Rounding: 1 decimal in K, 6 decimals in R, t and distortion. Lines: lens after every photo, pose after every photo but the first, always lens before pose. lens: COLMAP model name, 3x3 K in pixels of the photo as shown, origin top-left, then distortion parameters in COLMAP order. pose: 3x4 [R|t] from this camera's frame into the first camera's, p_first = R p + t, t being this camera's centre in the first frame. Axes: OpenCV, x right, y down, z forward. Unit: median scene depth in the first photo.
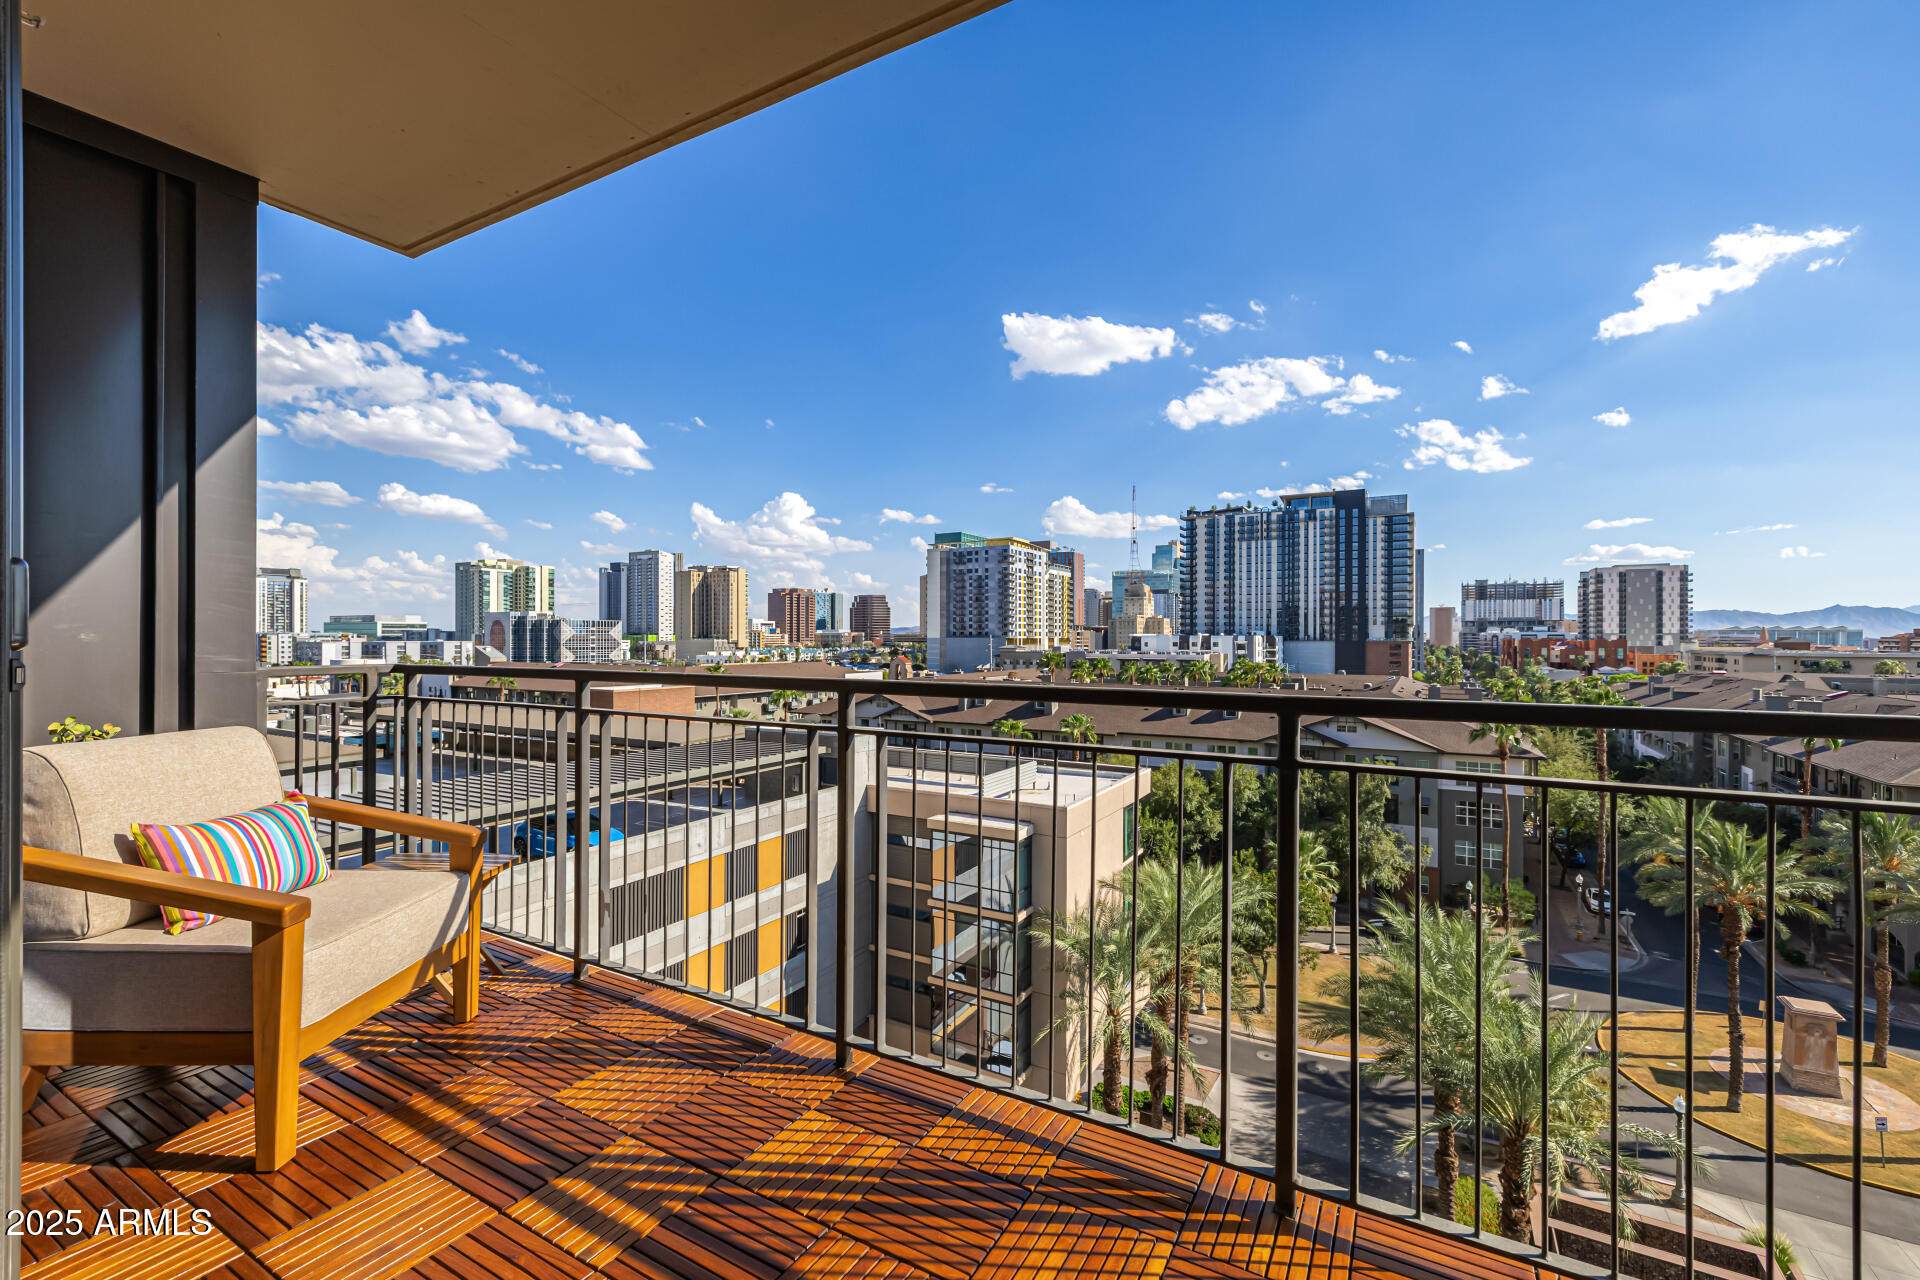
lens RADIAL K [[816.3, 0, 964.3], [0, 816.3, 635.2], [0, 0, 1]] dist [0.001217, -0.000783]
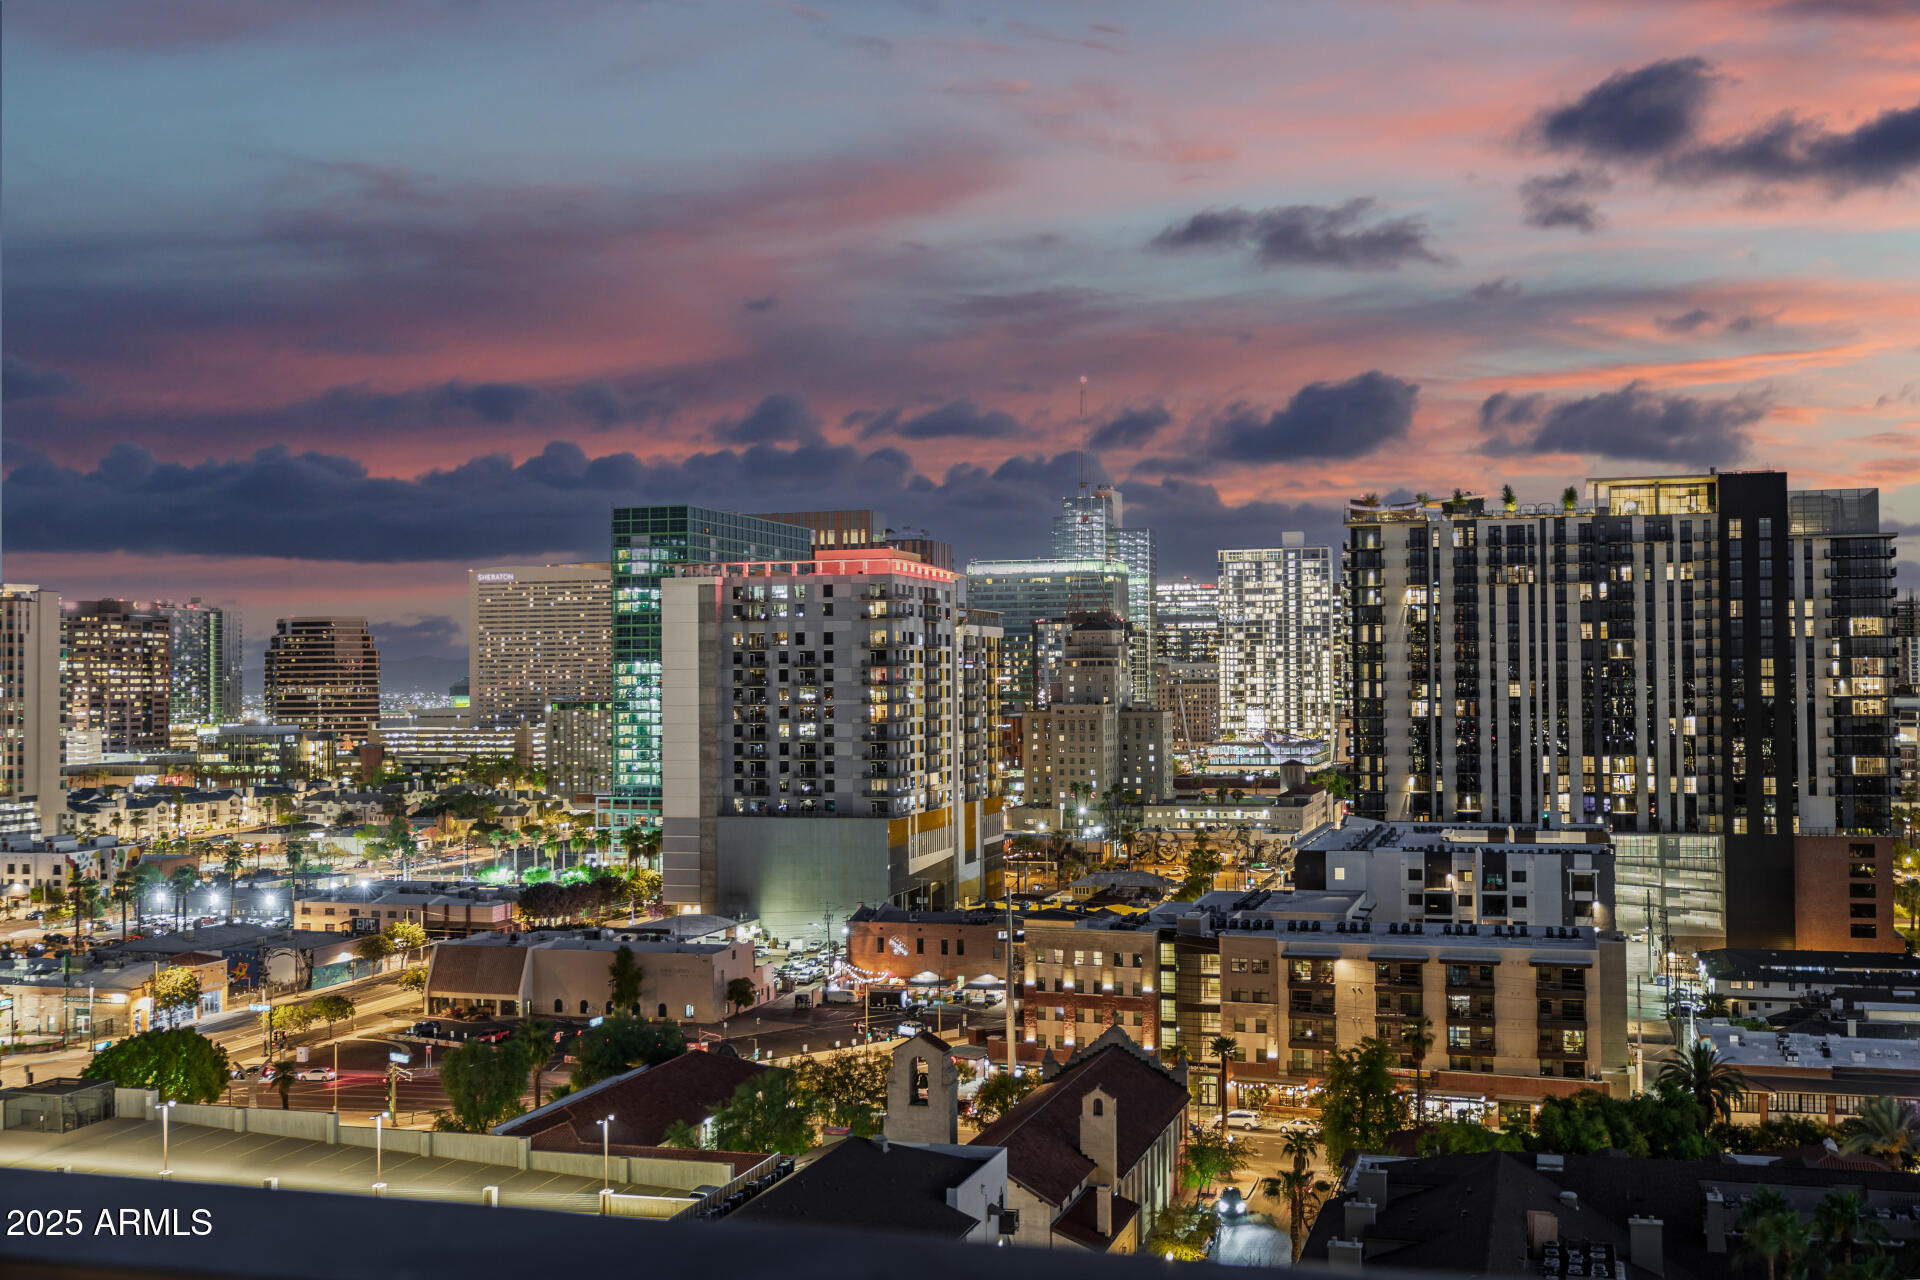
lens RADIAL K [[2015.1, 0, 959.6], [0, 2015.1, 630.8], [0, 0, 1]] dist [-0.009066, 0.000000]
pose [[0.972439, -0.006115, 0.233076, -0.152653], [0.010511, 0.999789, -0.017623, -0.076907], [-0.232919, 0.019587, 0.972299, 0.084878]]
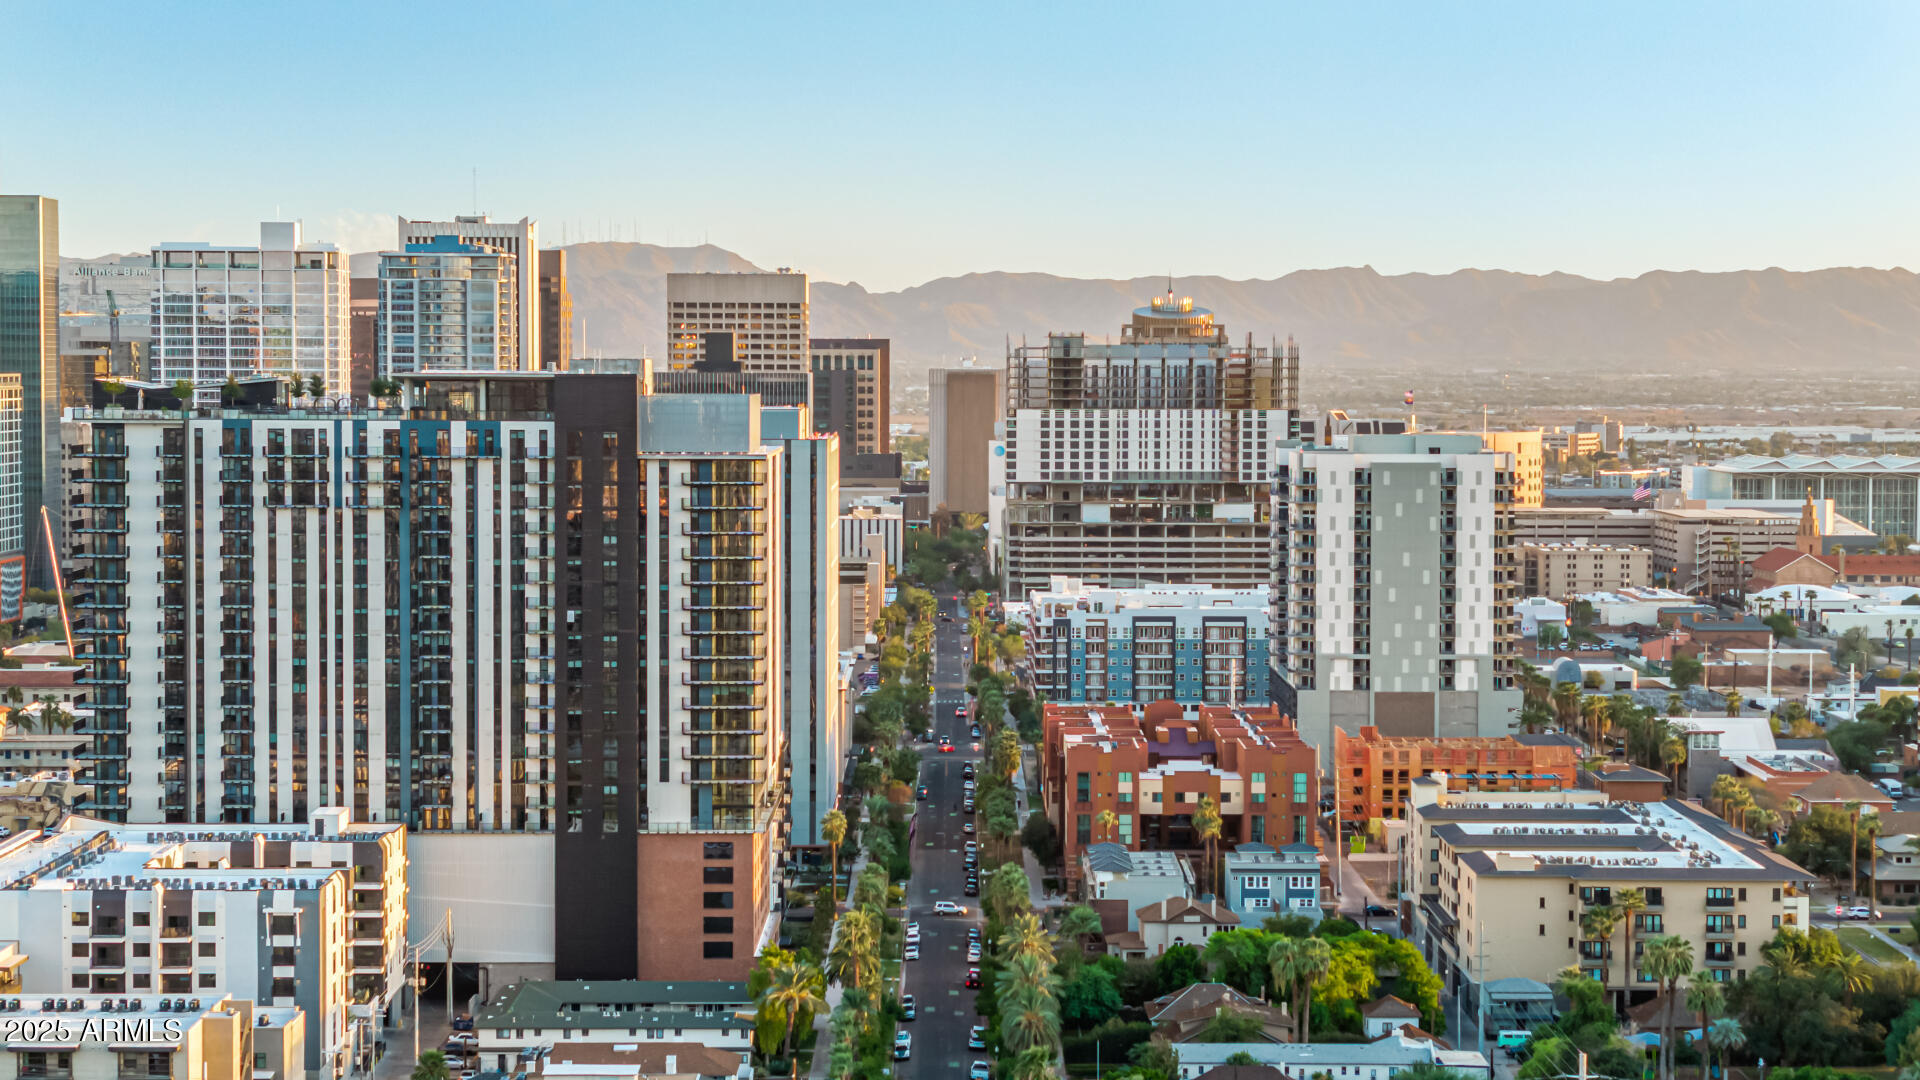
lens RADIAL K [[3901.6, 0, 1002.1], [0, 3901.6, 588.9], [0, 0, 1]] dist [0.184358, 0.000000]
pose [[0.866679, -0.033057, 0.497771, -0.157830], [-0.004155, 0.997289, 0.073464, -0.192627], [-0.498850, -0.065738, 0.864192, -0.410669]]
